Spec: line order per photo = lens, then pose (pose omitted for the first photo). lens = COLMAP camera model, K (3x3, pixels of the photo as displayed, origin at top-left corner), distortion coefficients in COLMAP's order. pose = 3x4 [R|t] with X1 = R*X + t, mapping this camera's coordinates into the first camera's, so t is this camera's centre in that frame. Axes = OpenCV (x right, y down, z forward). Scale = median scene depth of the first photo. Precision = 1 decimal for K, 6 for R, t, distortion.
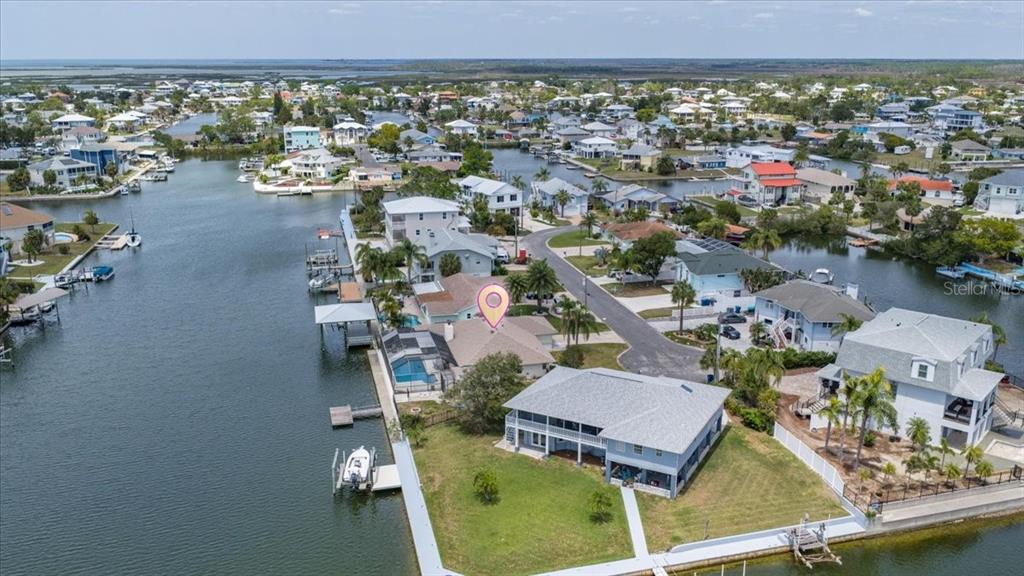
lens RADIAL K [[844.7, 0, 522.3], [0, 844.7, 287.1], [0, 0, 1]] dist [0.028398, -0.067450]
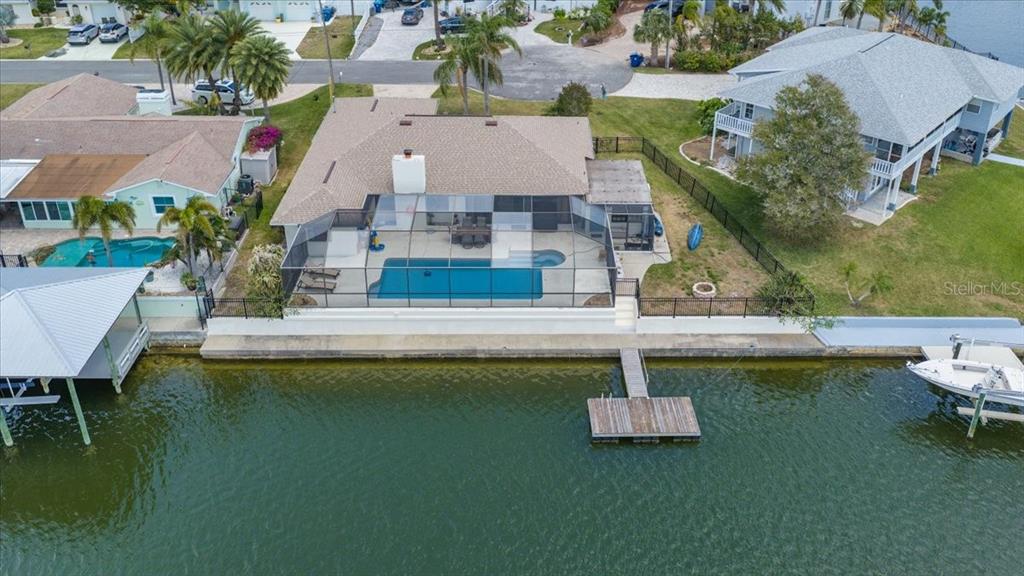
lens RADIAL K [[854.5, 0, 526.4], [0, 854.5, 207.3], [0, 0, 1]] dist [0.001626, -0.003119]
pose [[0.239141, -0.455710, 0.857403, -0.238500], [0.249660, 0.882194, 0.399254, -0.047704], [-0.938340, 0.118581, 0.324741, 0.417435]]
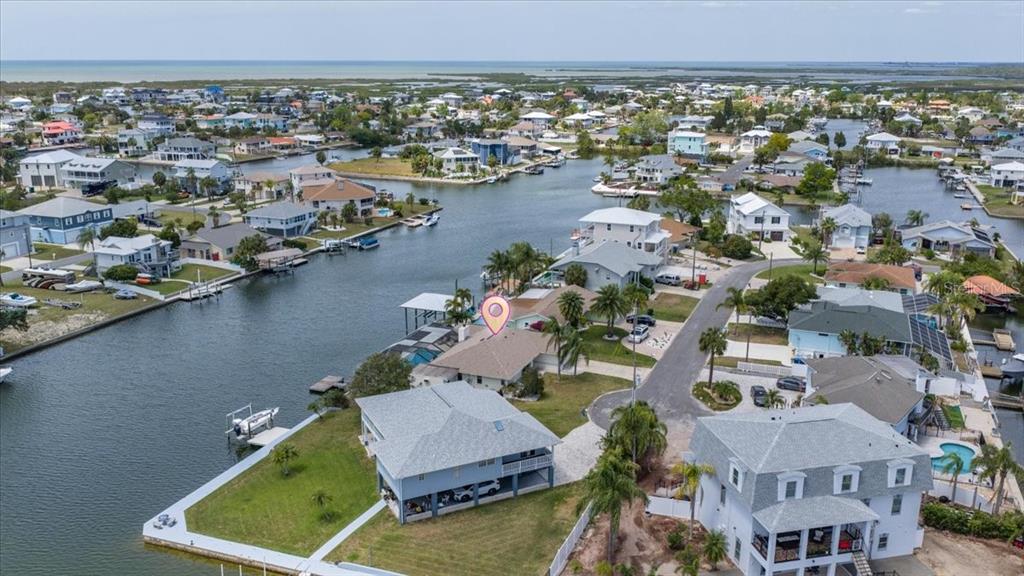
lens RADIAL K [[844.8, 0, 516.1], [0, 844.8, 289.6], [0, 0, 1]] dist [0.033212, -0.086022]
pose [[0.808780, 0.154580, -0.567432, 0.288694], [-0.154560, 0.986791, 0.048523, -0.032116], [0.567438, 0.048458, 0.821989, 0.088274]]
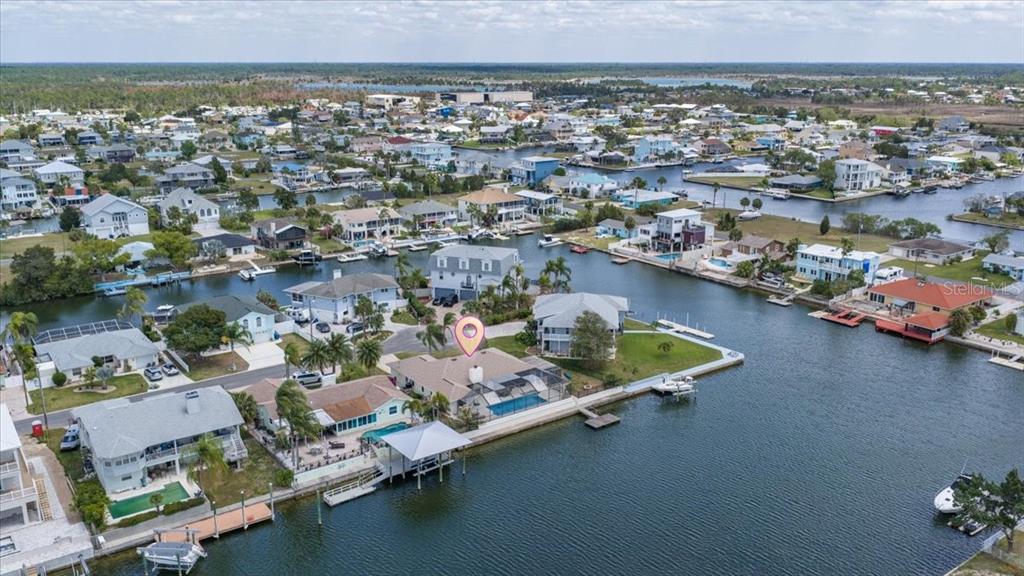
lens RADIAL K [[844.7, 0, 522.3], [0, 844.7, 287.1], [0, 0, 1]] dist [0.028398, -0.067450]
pose [[-0.380084, -0.238463, 0.893684, -0.560638], [0.241098, 0.907253, 0.344622, -0.218535], [-0.892977, 0.346450, -0.287339, 0.637184]]
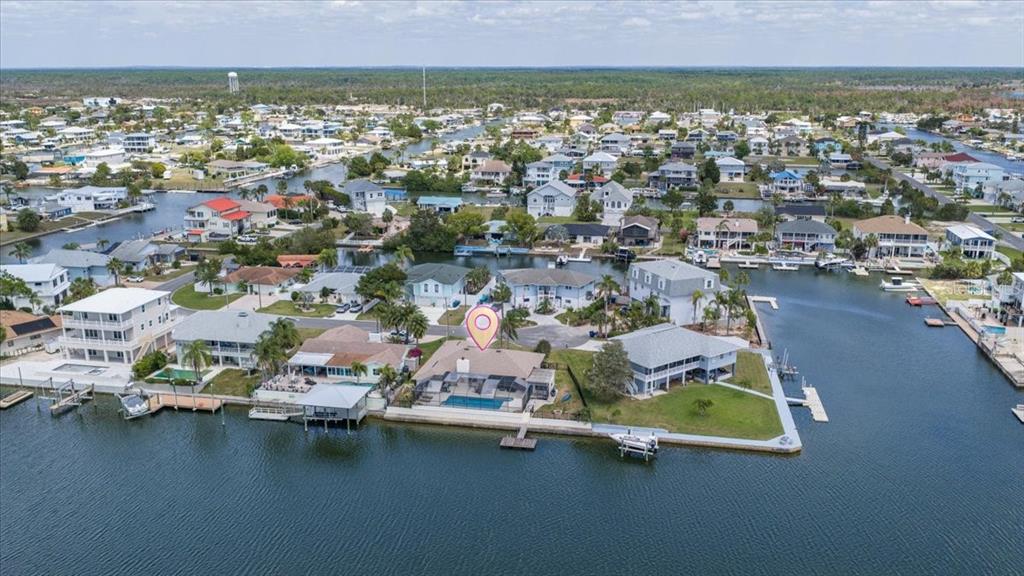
lens RADIAL K [[844.7, 0, 522.3], [0, 844.7, 287.1], [0, 0, 1]] dist [0.028398, -0.067450]
pose [[0.433778, -0.228579, 0.871544, -0.551274], [0.237094, 0.962154, 0.134339, -0.100368], [-0.869266, 0.148365, 0.471556, 0.182954]]
